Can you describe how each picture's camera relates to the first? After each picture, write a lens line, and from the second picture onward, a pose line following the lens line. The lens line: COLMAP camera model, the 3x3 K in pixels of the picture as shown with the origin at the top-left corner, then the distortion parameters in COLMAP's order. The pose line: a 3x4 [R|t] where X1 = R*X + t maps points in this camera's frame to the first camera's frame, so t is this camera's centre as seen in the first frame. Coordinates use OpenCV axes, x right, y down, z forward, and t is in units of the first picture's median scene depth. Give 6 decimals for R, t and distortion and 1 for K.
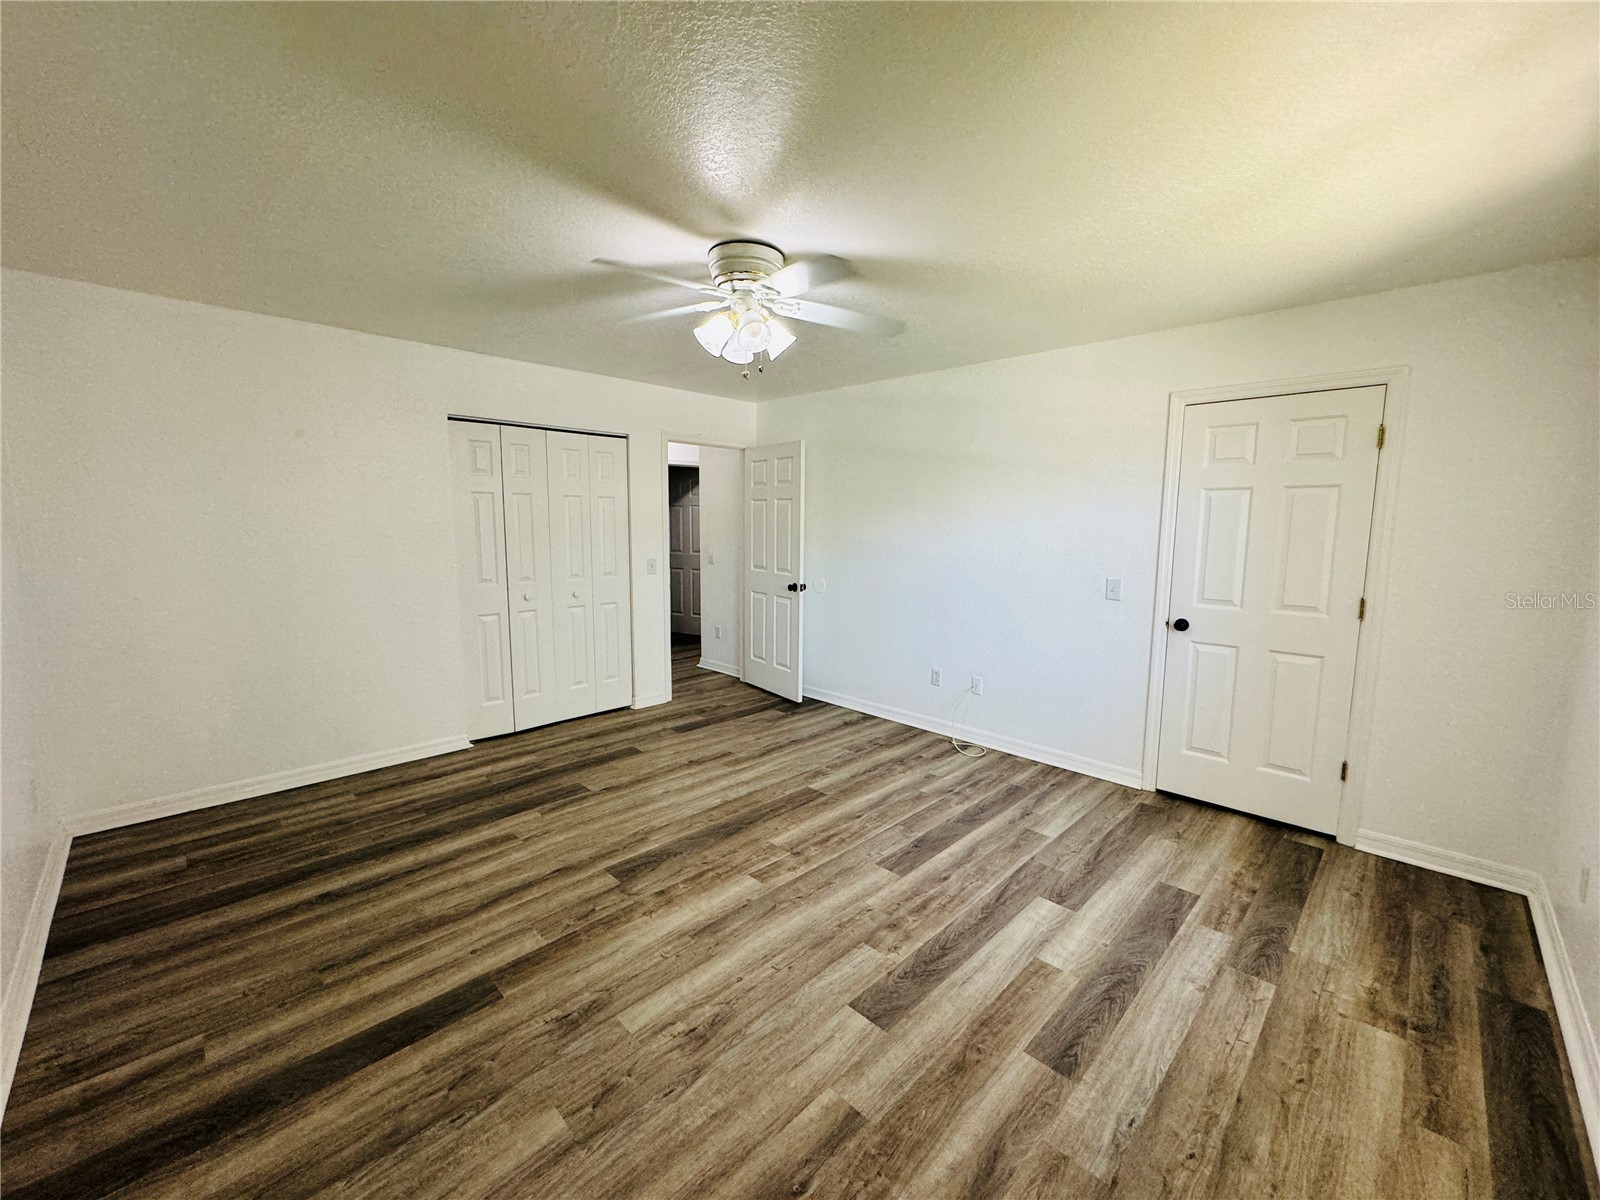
lens RADIAL K [[641.9, 0, 800.0], [0, 641.9, 598.4], [0, 0, 1]] dist [-0.000249, -0.000366]
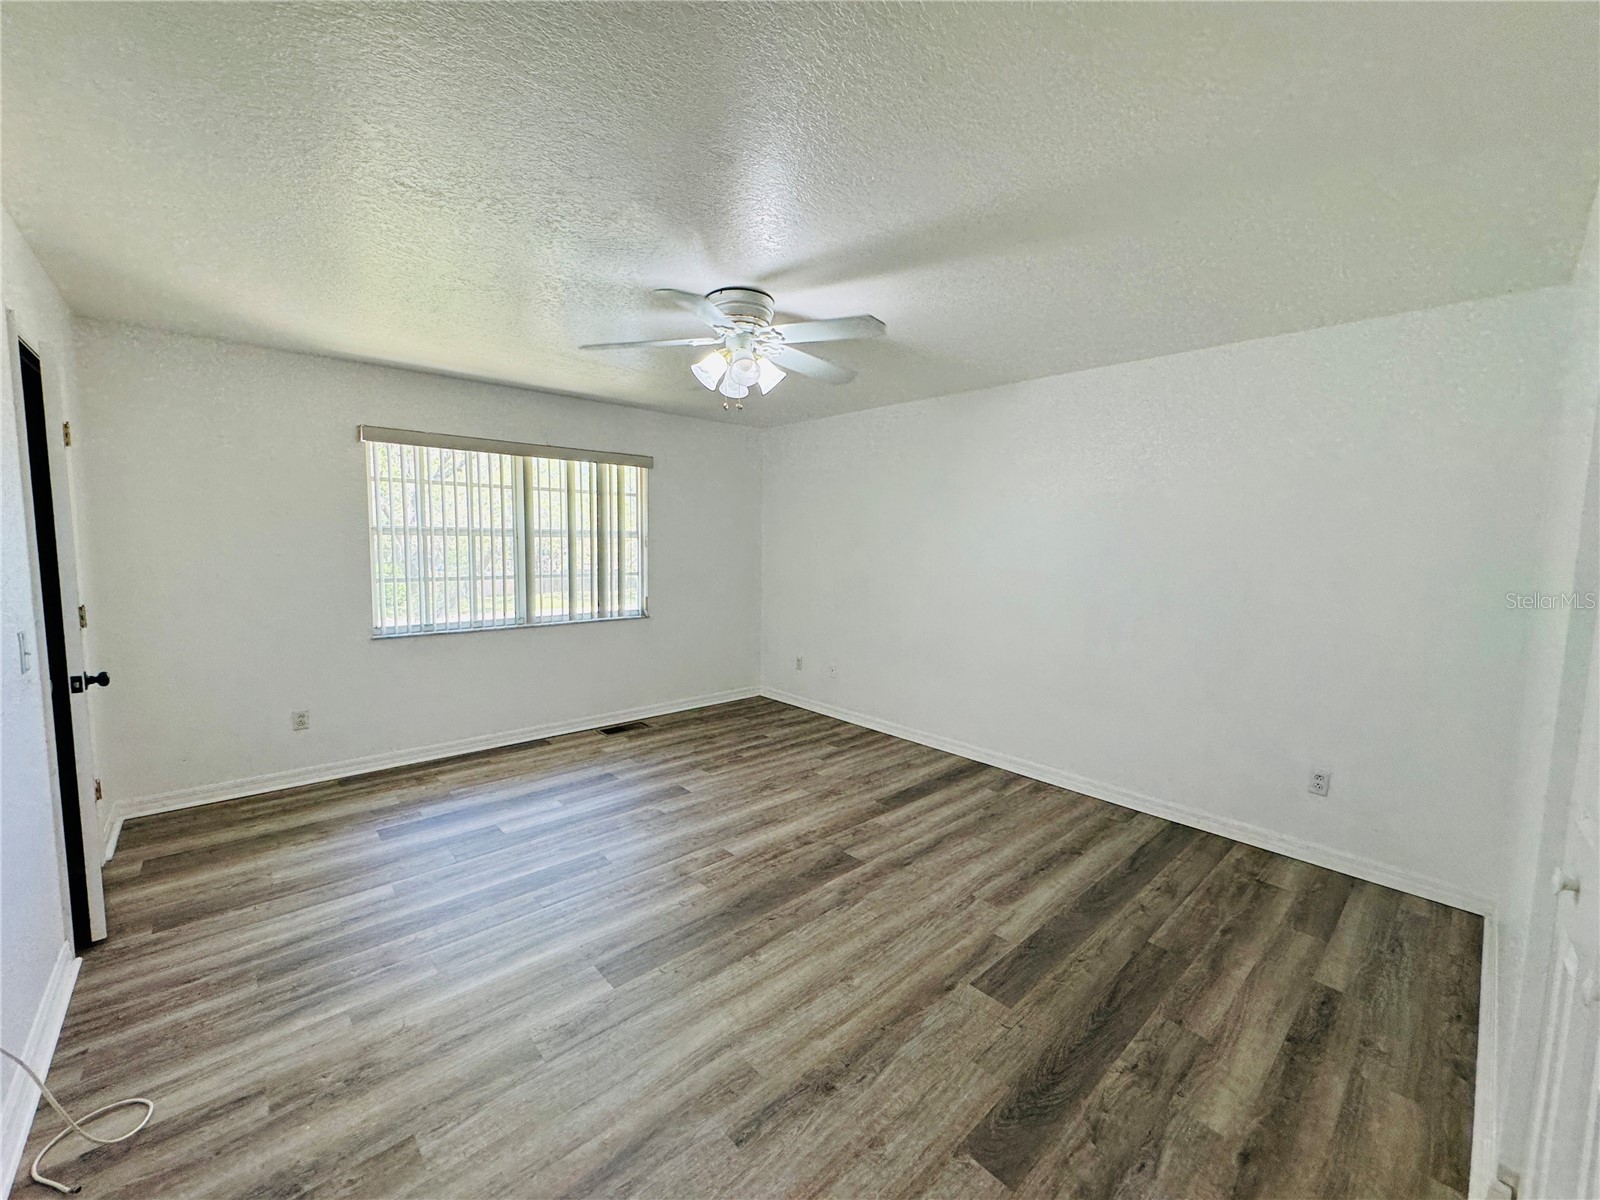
lens RADIAL K [[641.9, 0, 800.6], [0, 641.9, 600.6], [0, 0, 1]] dist [-0.000249, -0.000366]
pose [[-0.998315, -0.033041, 0.047695, -0.231181], [-0.022269, 0.977261, 0.210869, -0.240177], [-0.053578, 0.209452, -0.976350, 1.963227]]
